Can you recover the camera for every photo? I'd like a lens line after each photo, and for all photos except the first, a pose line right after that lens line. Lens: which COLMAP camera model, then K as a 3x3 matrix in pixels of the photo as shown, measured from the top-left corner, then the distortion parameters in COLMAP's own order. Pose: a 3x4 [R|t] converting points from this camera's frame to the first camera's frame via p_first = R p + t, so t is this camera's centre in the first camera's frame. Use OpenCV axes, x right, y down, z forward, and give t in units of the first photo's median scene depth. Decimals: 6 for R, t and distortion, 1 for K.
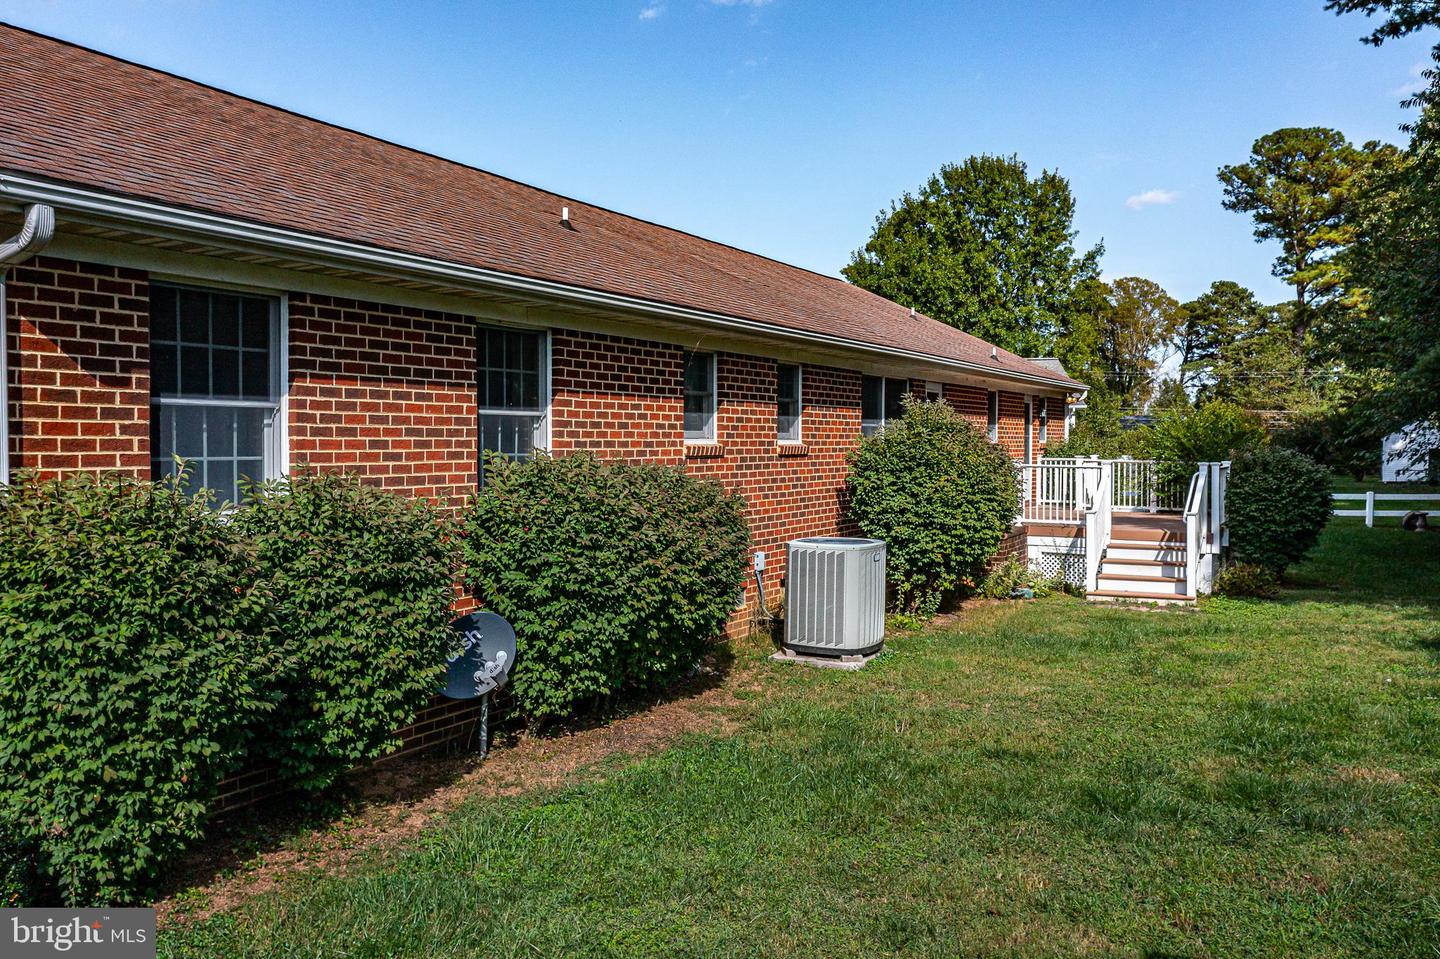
lens RADIAL K [[1160.8, 0, 719.4], [0, 1160.8, 483.5], [0, 0, 1]] dist [-0.007484, 0.001283]
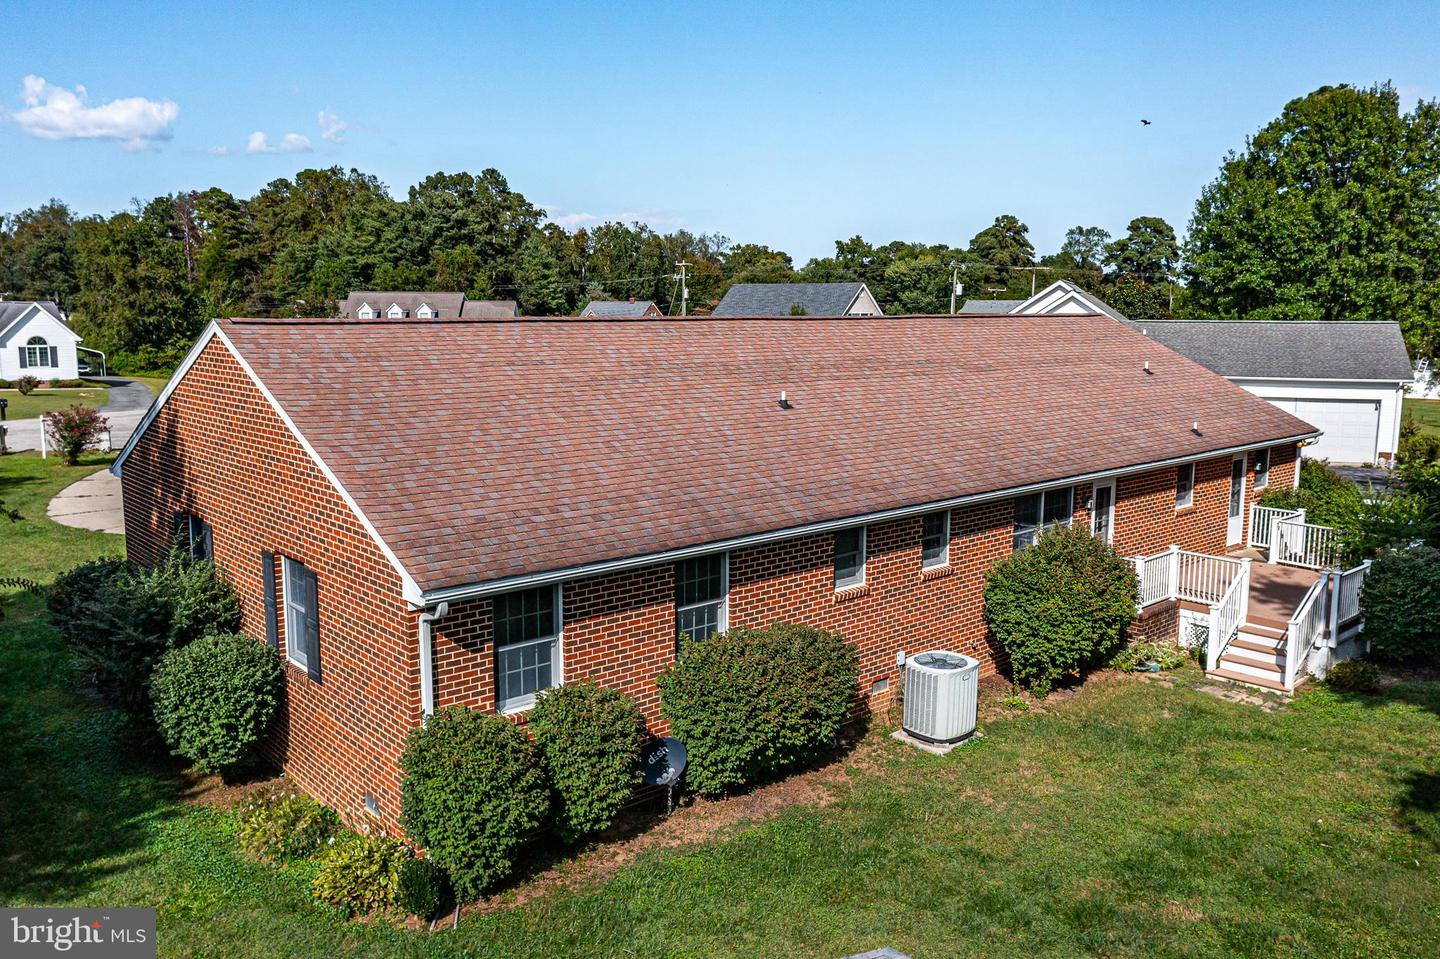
lens RADIAL K [[1160.8, 0, 719.4], [0, 1160.8, 483.5], [0, 0, 1]] dist [-0.007484, 0.001283]
pose [[0.945323, 0.055103, -0.321448, 0.431273], [-0.014711, 0.991825, 0.126756, -0.515218], [0.325805, -0.115097, 0.938405, -0.622012]]
